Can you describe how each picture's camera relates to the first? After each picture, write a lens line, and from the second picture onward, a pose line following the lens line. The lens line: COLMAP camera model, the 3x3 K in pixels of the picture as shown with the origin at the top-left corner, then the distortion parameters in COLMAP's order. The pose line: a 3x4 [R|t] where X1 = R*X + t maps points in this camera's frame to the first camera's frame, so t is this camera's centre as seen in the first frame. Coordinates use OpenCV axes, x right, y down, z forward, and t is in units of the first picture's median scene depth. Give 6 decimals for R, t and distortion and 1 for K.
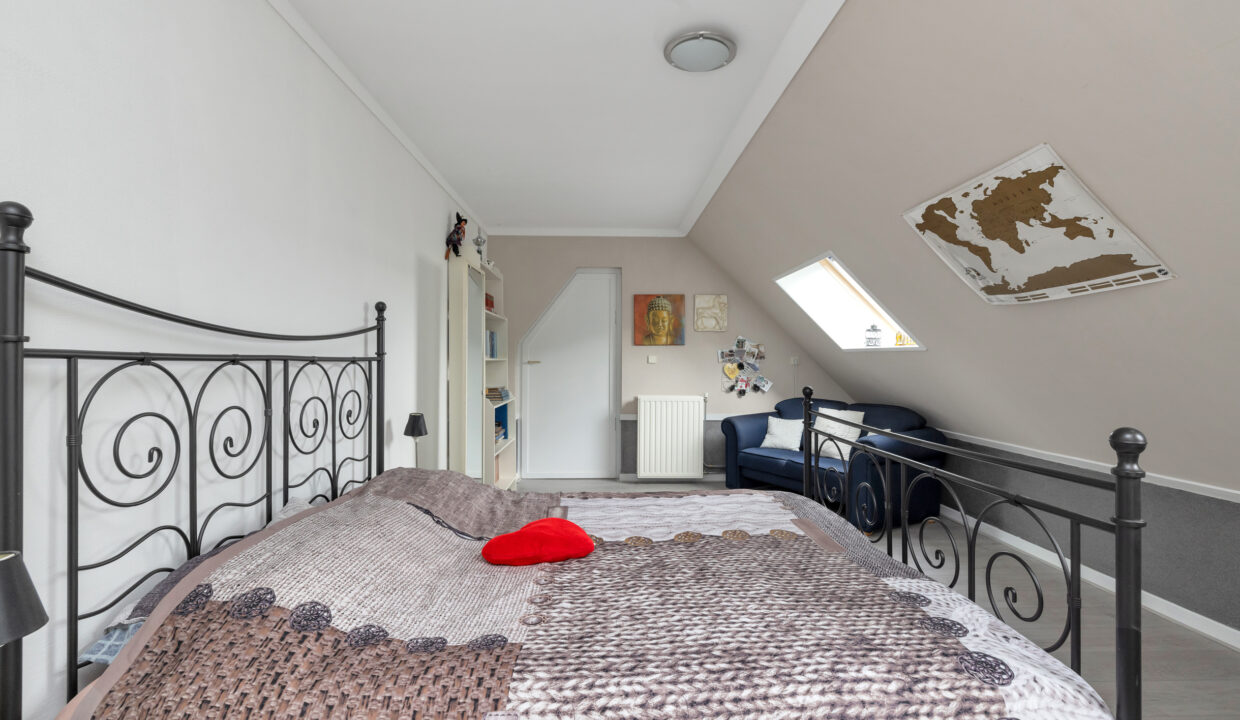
lens RADIAL K [[557.5, 0, 620.0], [0, 557.5, 360.0], [0, 0, 1]] dist [0.000047, 0.000054]
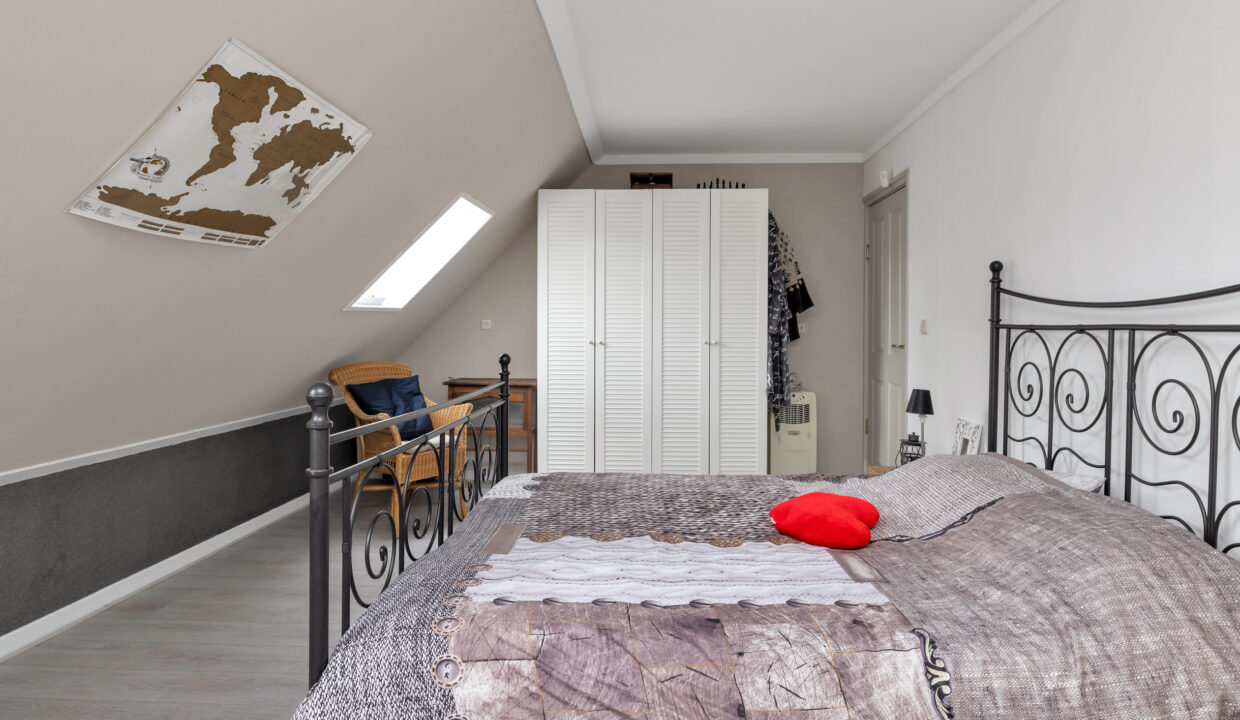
lens RADIAL K [[765.9, 0, 620.0], [0, 765.9, 360.0], [0, 0, 1]] dist [0.089723, 0.000681]
pose [[-0.997004, -0.013785, 0.076109, 0.117693], [-0.010796, 0.999159, 0.039556, 0.008073], [-0.076590, 0.038616, -0.996315, 2.383724]]
